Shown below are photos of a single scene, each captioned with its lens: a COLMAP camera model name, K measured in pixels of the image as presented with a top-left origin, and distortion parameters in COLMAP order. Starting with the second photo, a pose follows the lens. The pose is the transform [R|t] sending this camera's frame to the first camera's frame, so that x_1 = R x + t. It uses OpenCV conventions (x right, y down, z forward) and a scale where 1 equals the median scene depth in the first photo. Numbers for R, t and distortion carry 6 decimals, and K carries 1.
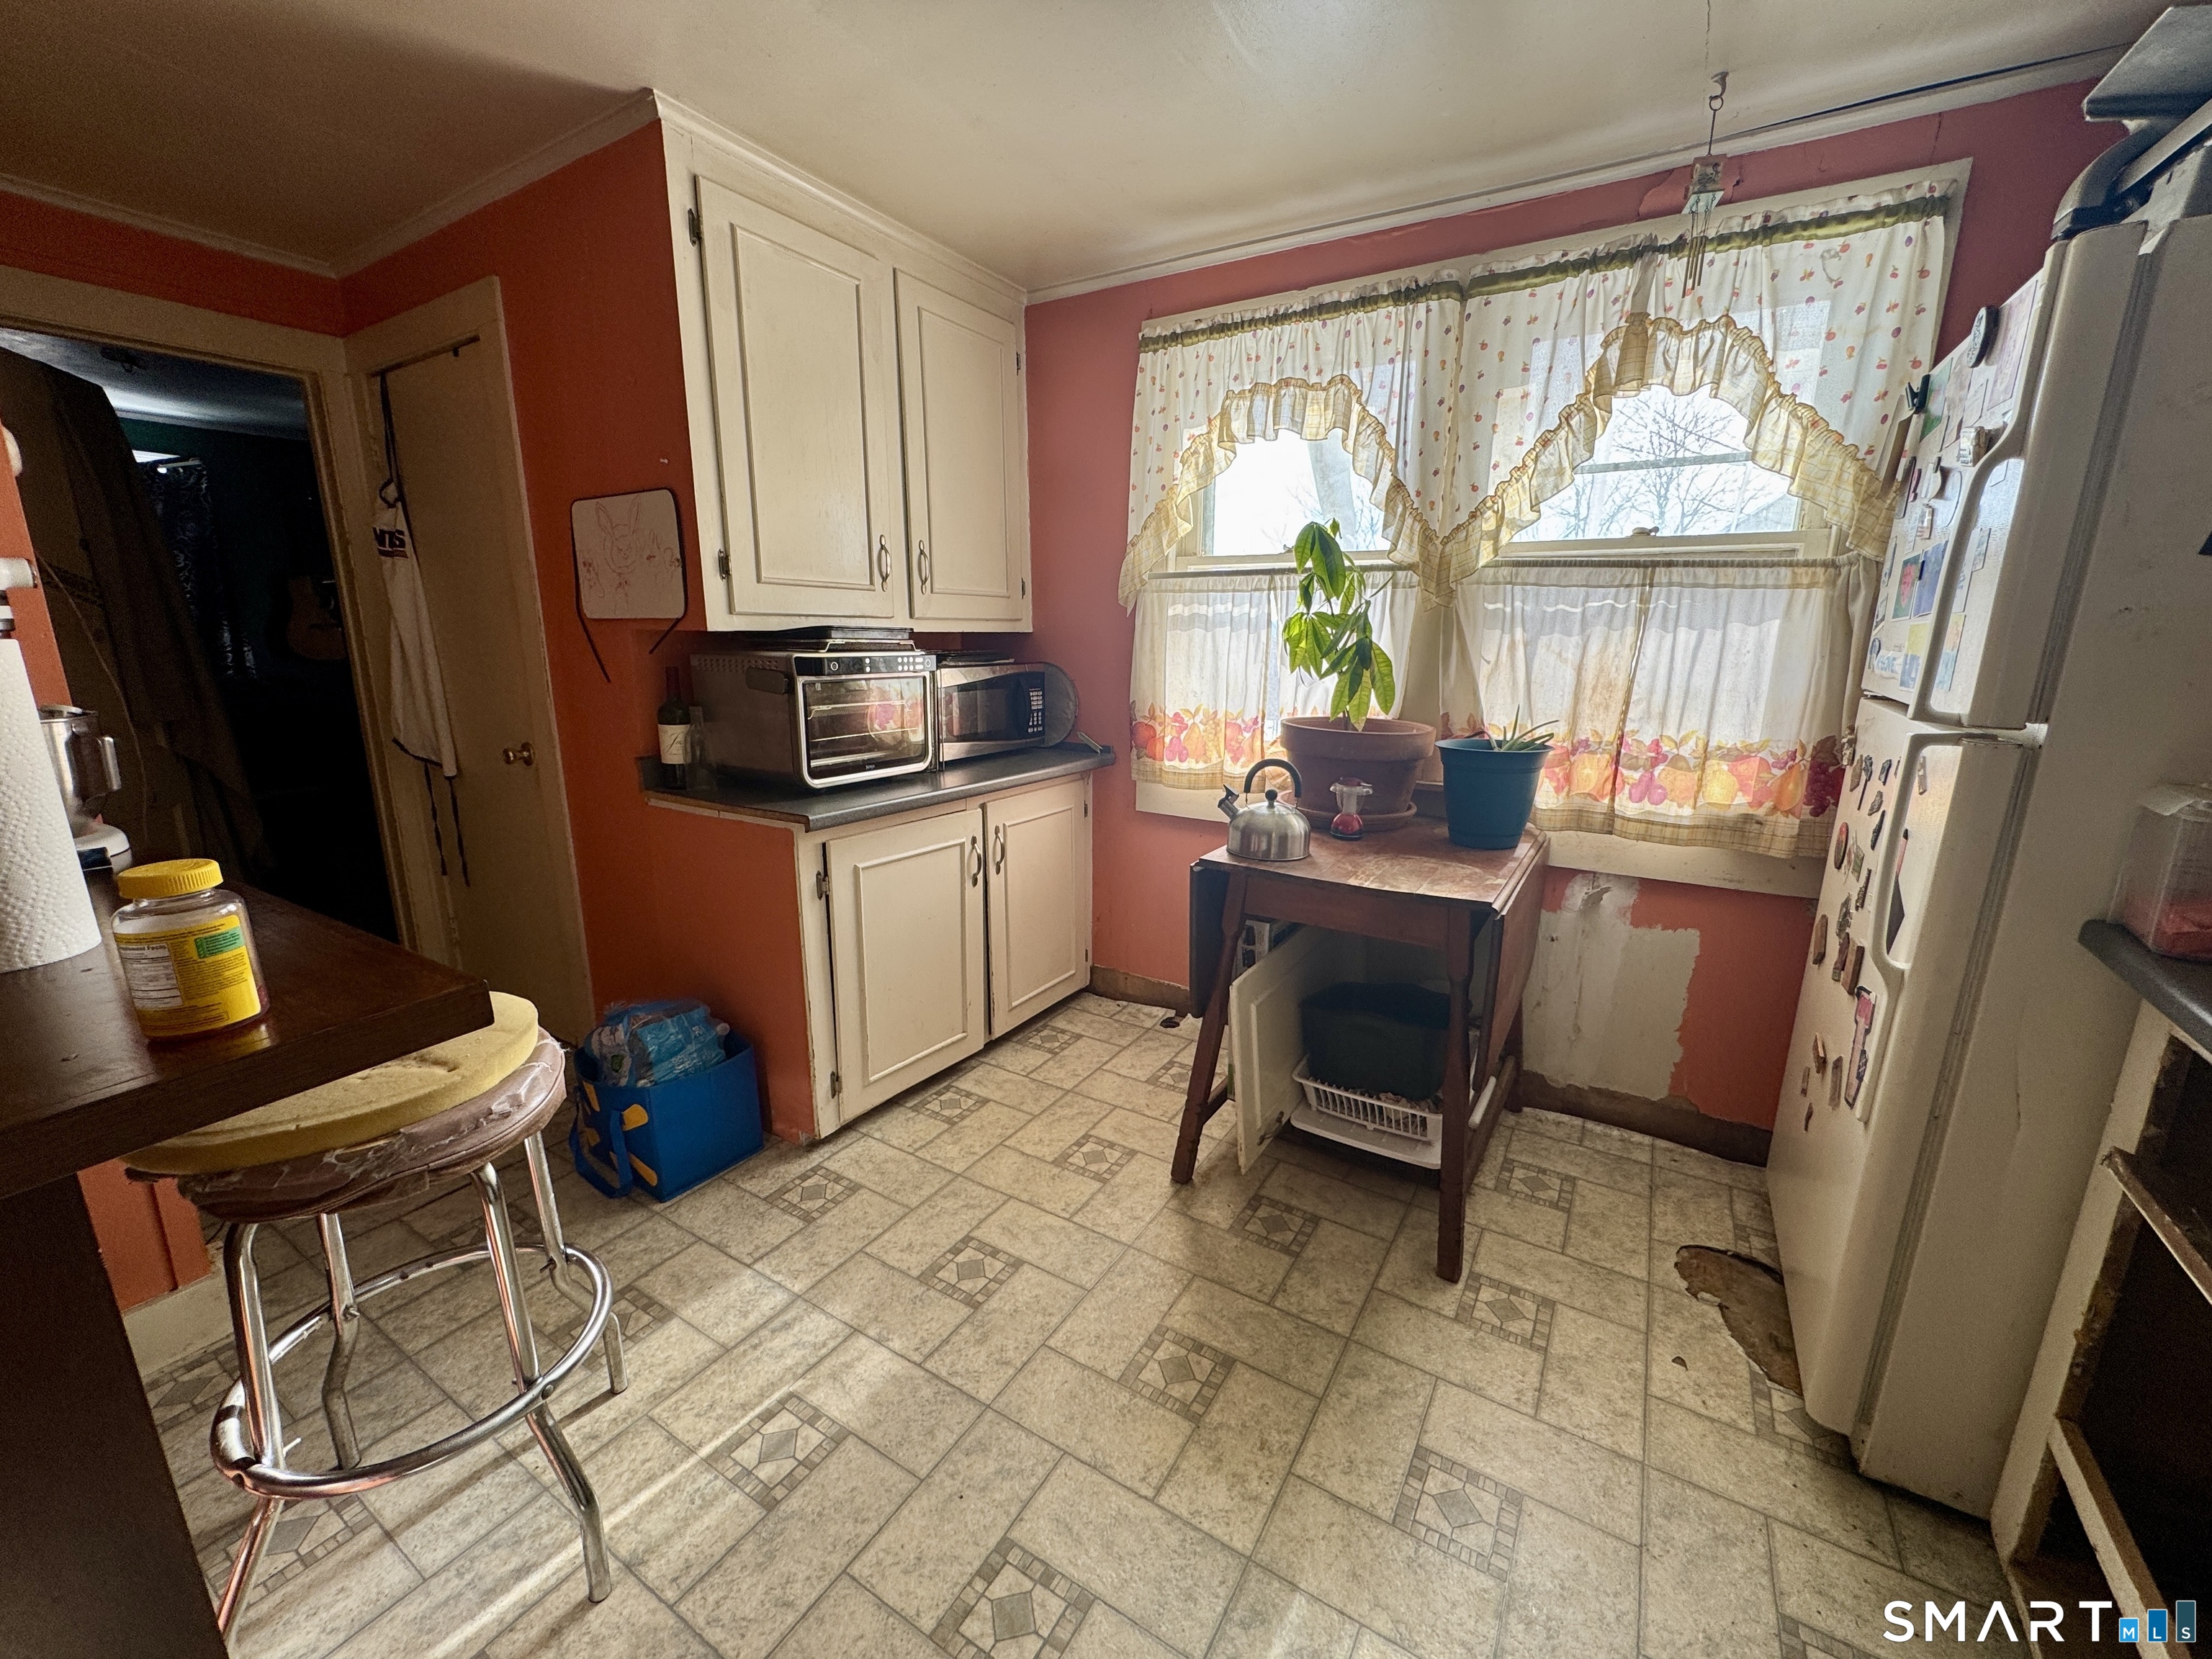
lens RADIAL K [[887.7, 0, 1106.9], [0, 887.7, 829.2], [0, 0, 1]] dist [0.000357, -0.000754]
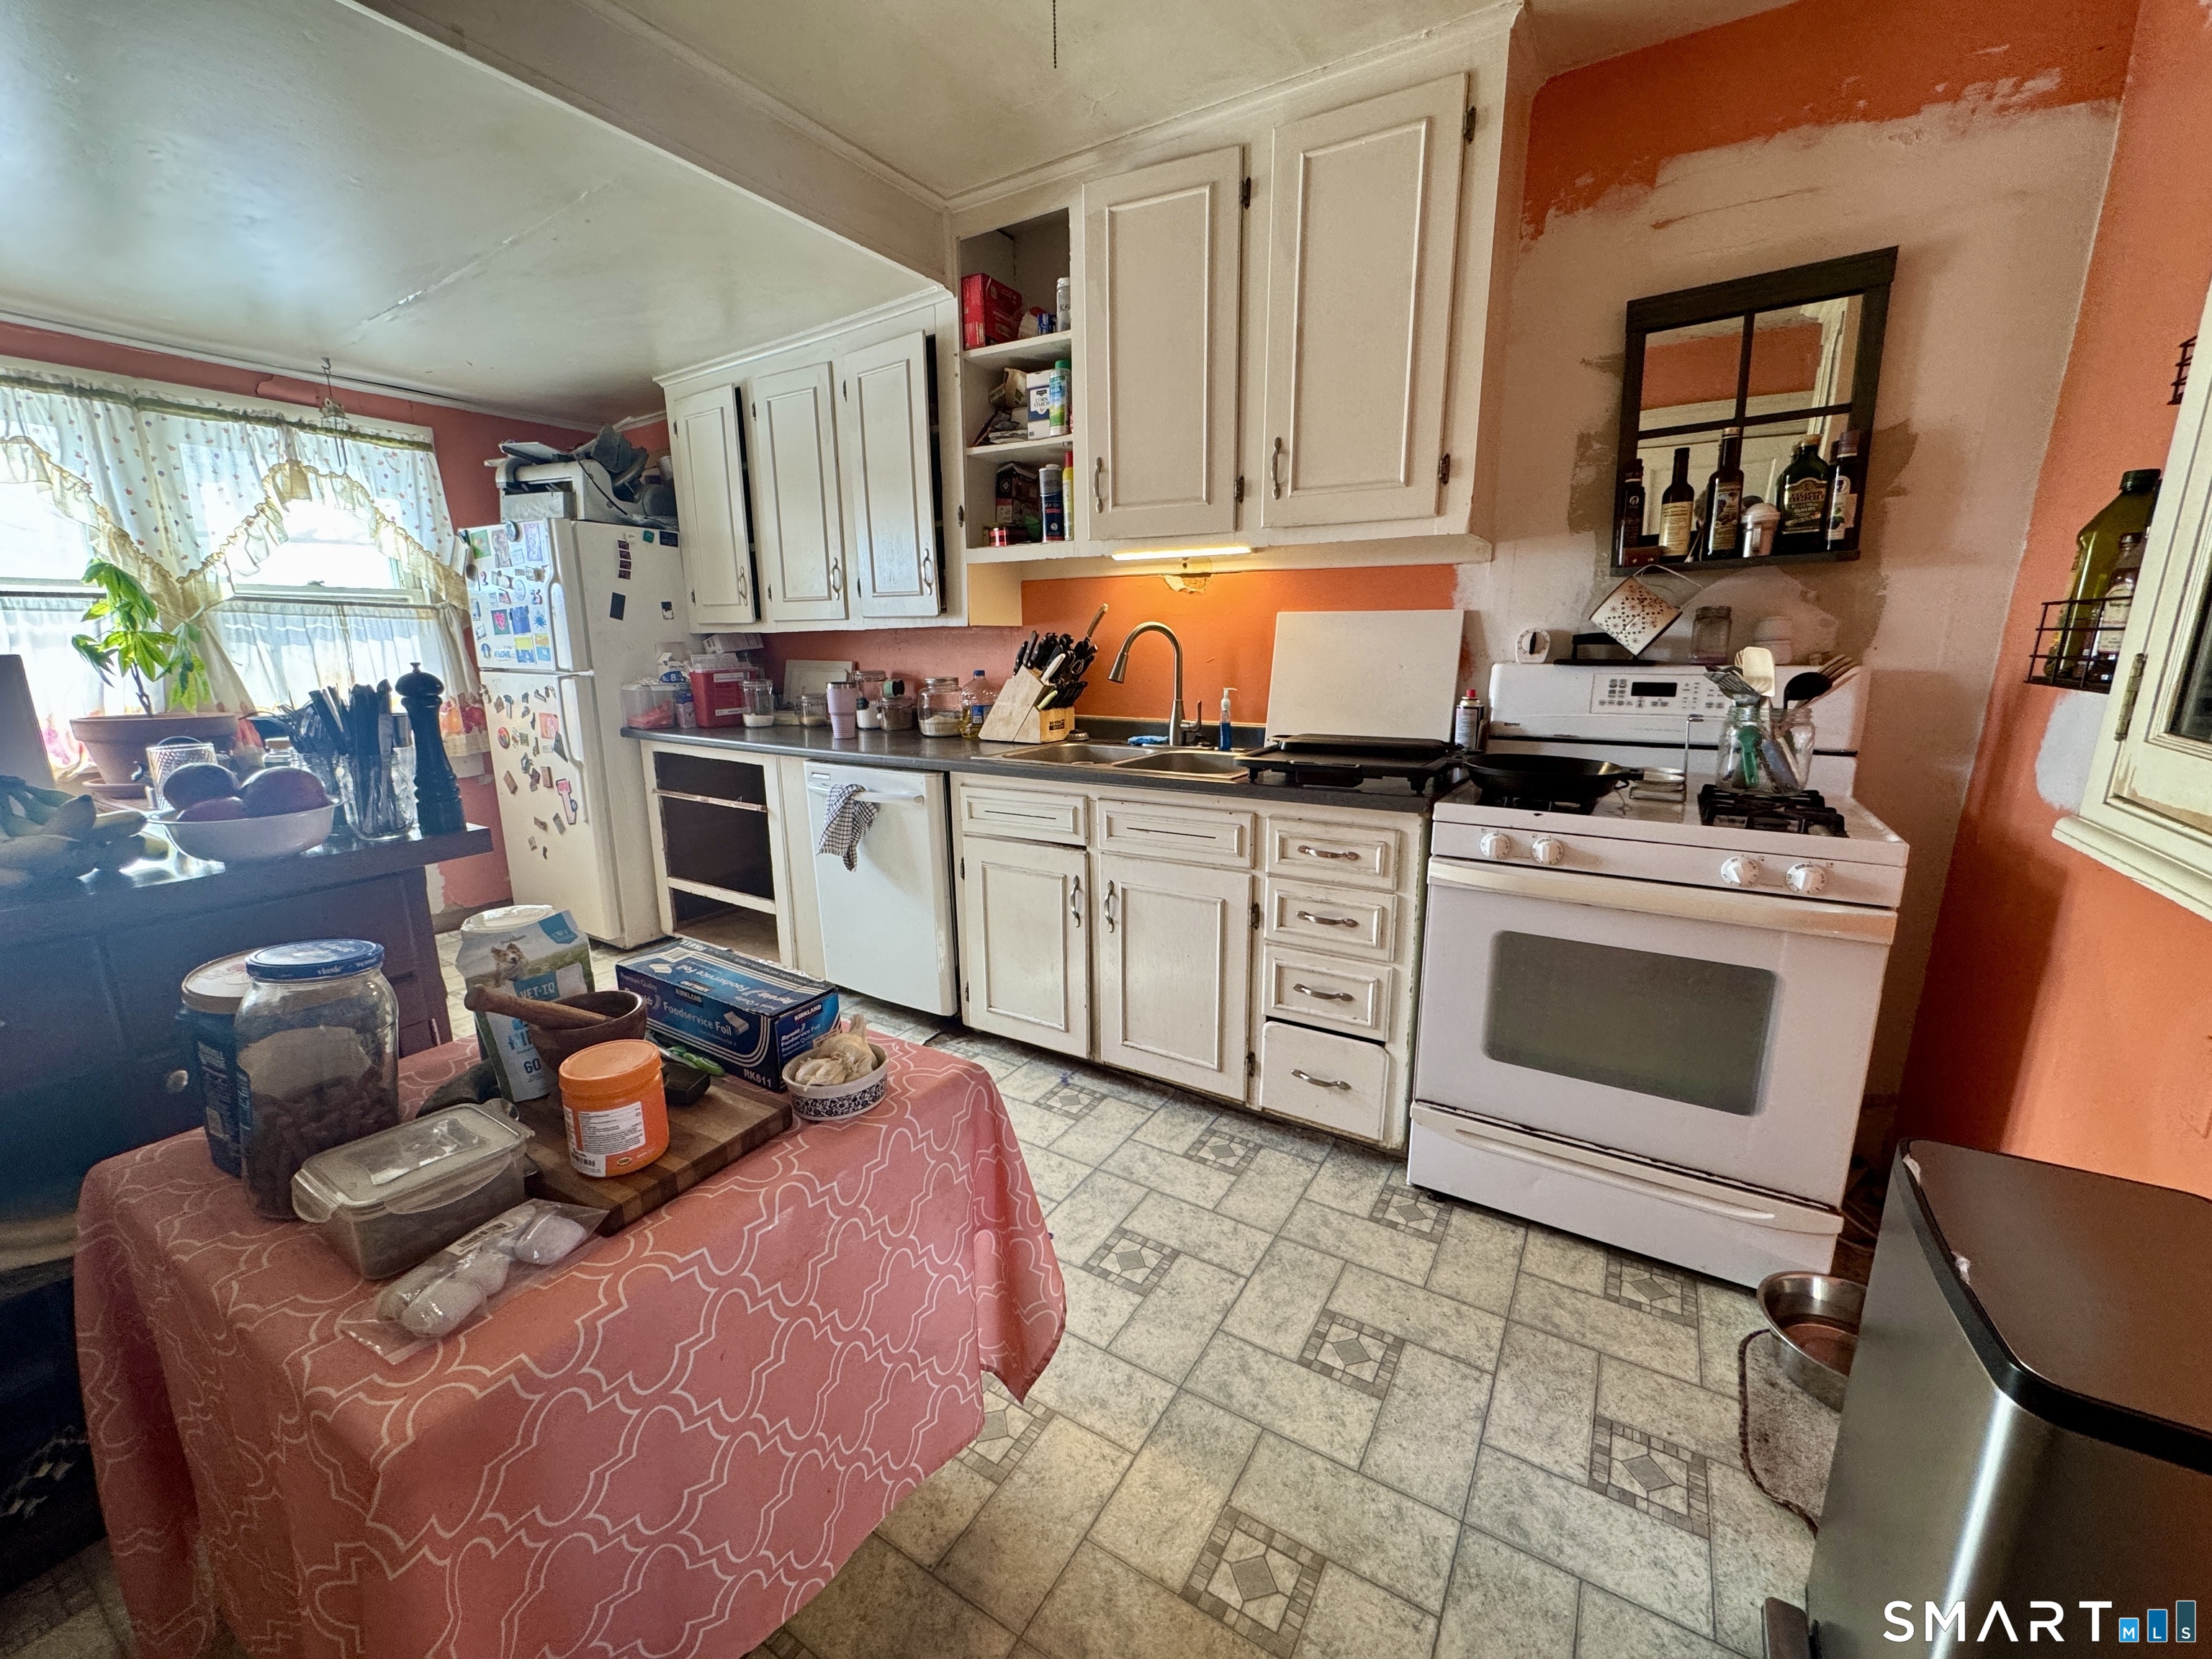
lens RADIAL K [[887.7, 0, 1101.6], [0, 887.7, 829.8], [0, 0, 1]] dist [0.000357, -0.000754]
pose [[0.001038, -0.219321, 0.975652, -1.218707], [0.223855, 0.950944, 0.213528, 0.086803], [-0.974622, 0.218183, 0.050084, -0.453126]]
